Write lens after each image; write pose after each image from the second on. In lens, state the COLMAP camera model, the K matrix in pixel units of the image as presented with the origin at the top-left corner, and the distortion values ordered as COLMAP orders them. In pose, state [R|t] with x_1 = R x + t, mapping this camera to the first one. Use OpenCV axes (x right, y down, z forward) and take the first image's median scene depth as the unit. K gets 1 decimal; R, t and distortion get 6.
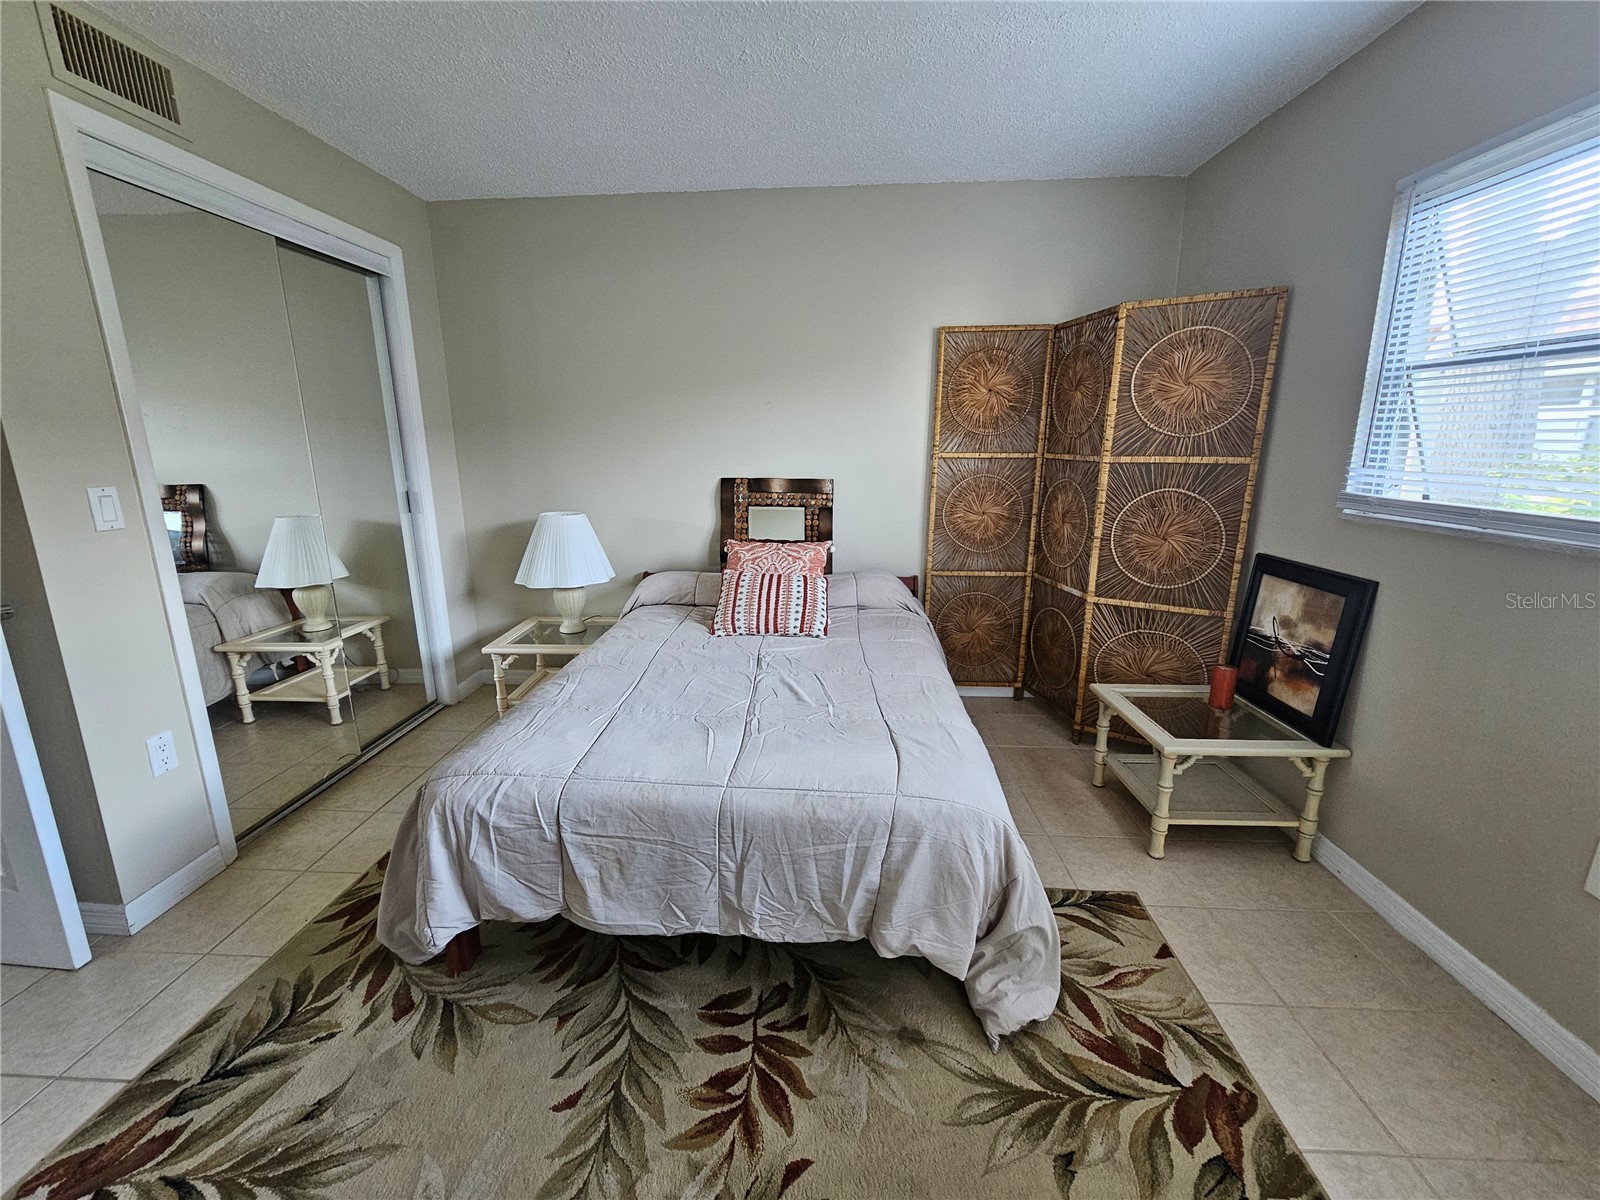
lens RADIAL K [[661.9, 0, 788.7], [0, 661.9, 584.1], [0, 0, 1]] dist [-0.000476, 0.000638]
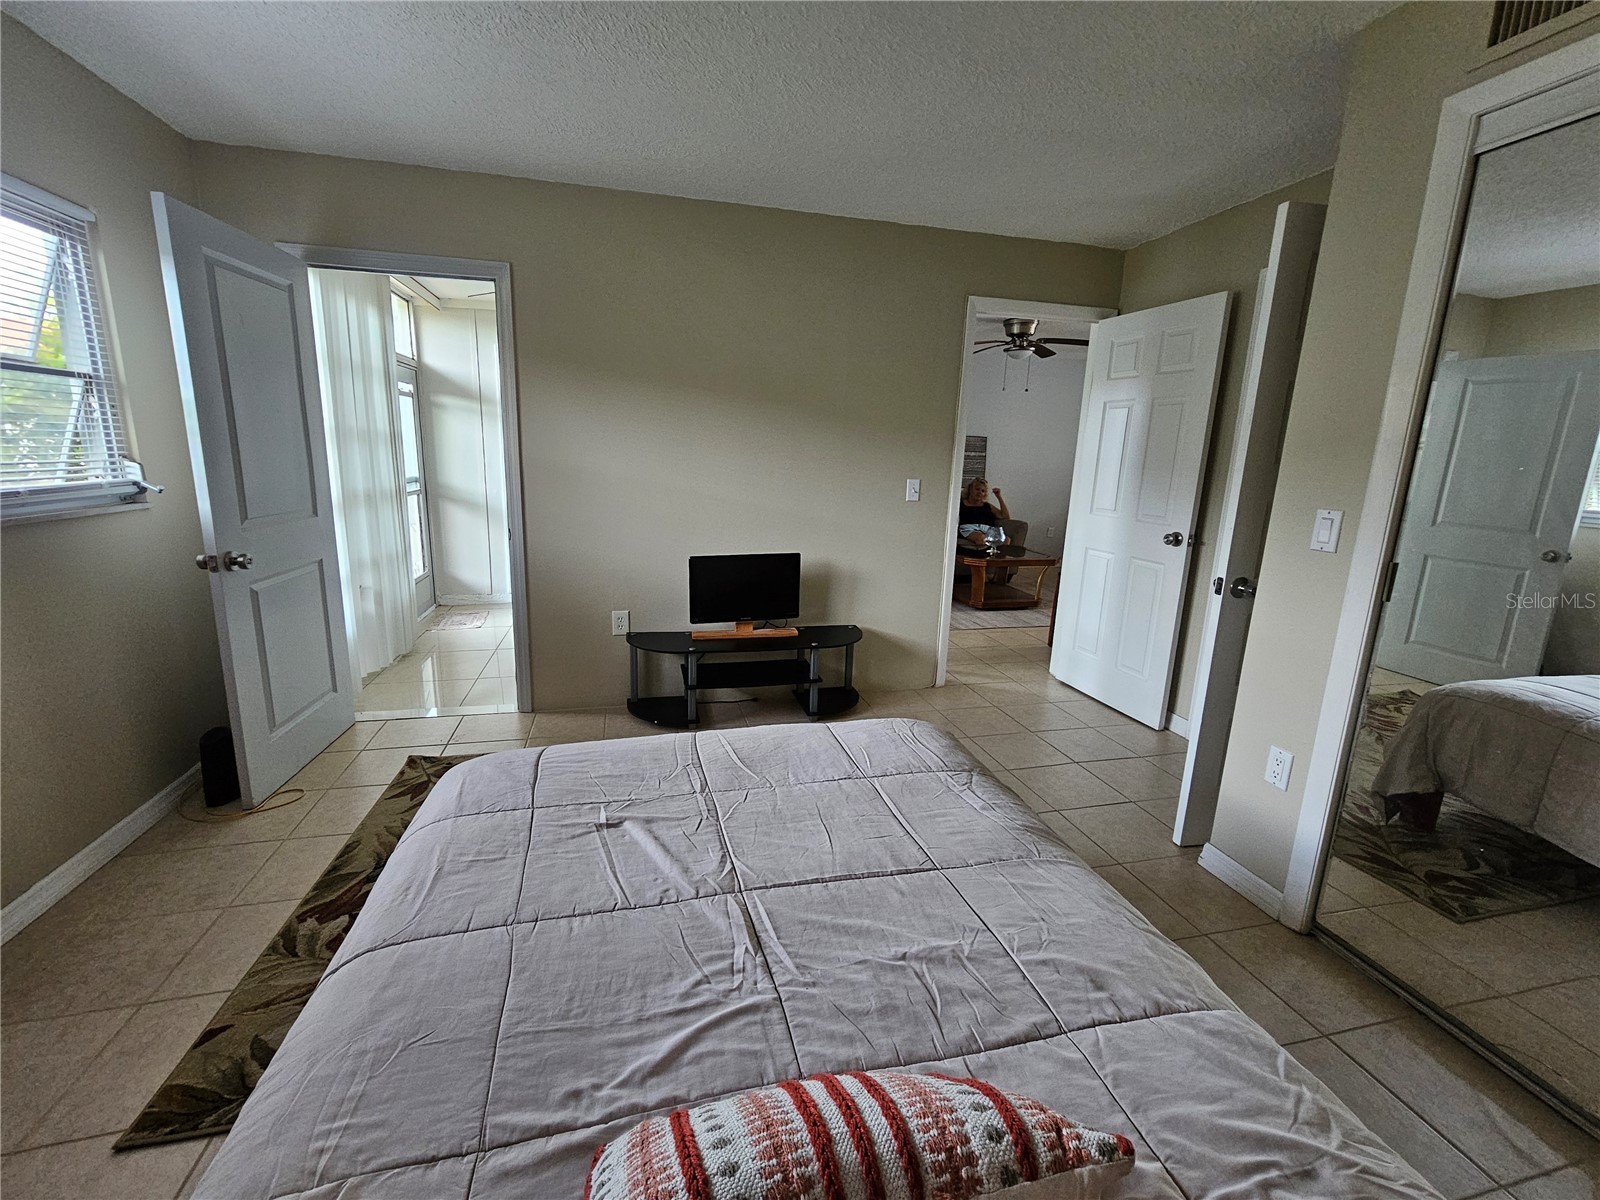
lens RADIAL K [[661.1, 0, 786.4], [0, 661.1, 585.5], [0, 0, 1]] dist [-0.000219, 0.000175]
pose [[-0.955512, 0.040757, -0.292121, 0.081208], [-0.084430, 0.911168, 0.403291, -0.396611], [0.282609, 0.410014, -0.867192, 1.756212]]
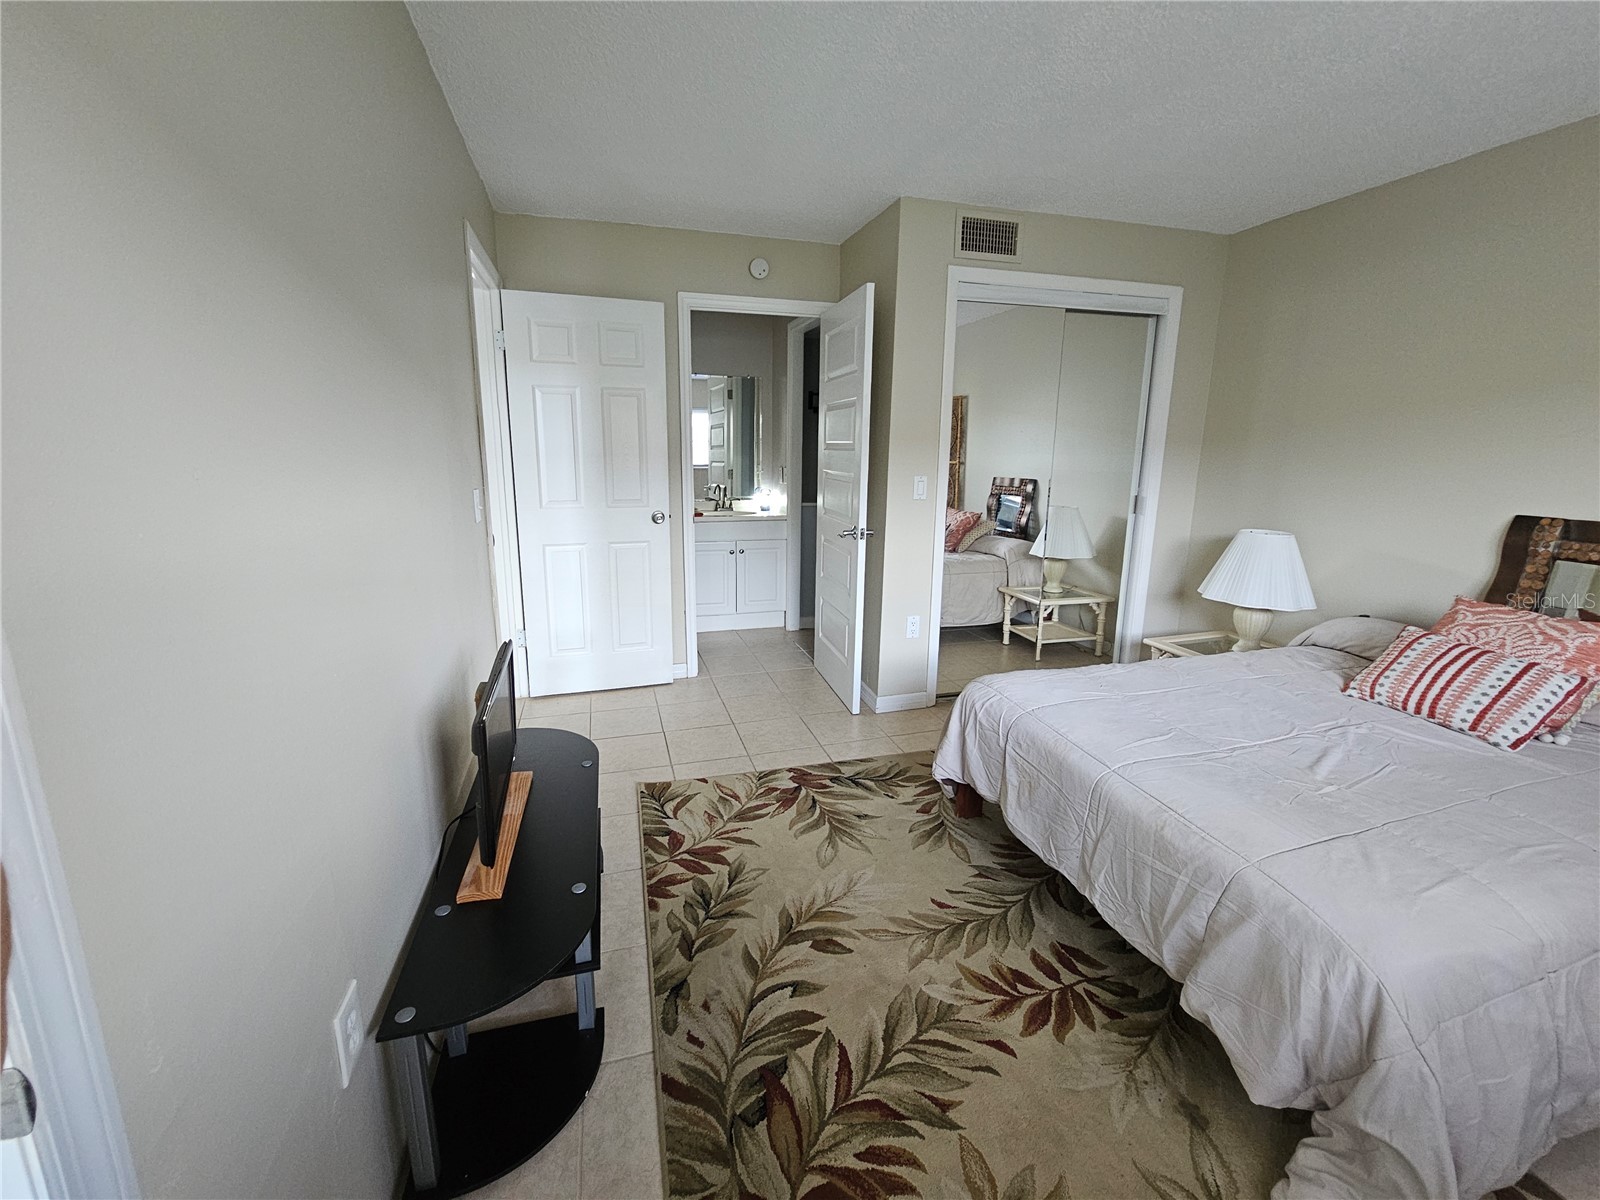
lens RADIAL K [[661.1, 0, 786.4], [0, 661.1, 585.5], [0, 0, 1]] dist [-0.000219, 0.000175]
pose [[0.332592, 0.209812, -0.919435, 0.613901], [-0.214425, 0.966227, 0.142924, -0.035528], [0.918370, 0.149615, 0.366348, 0.027006]]
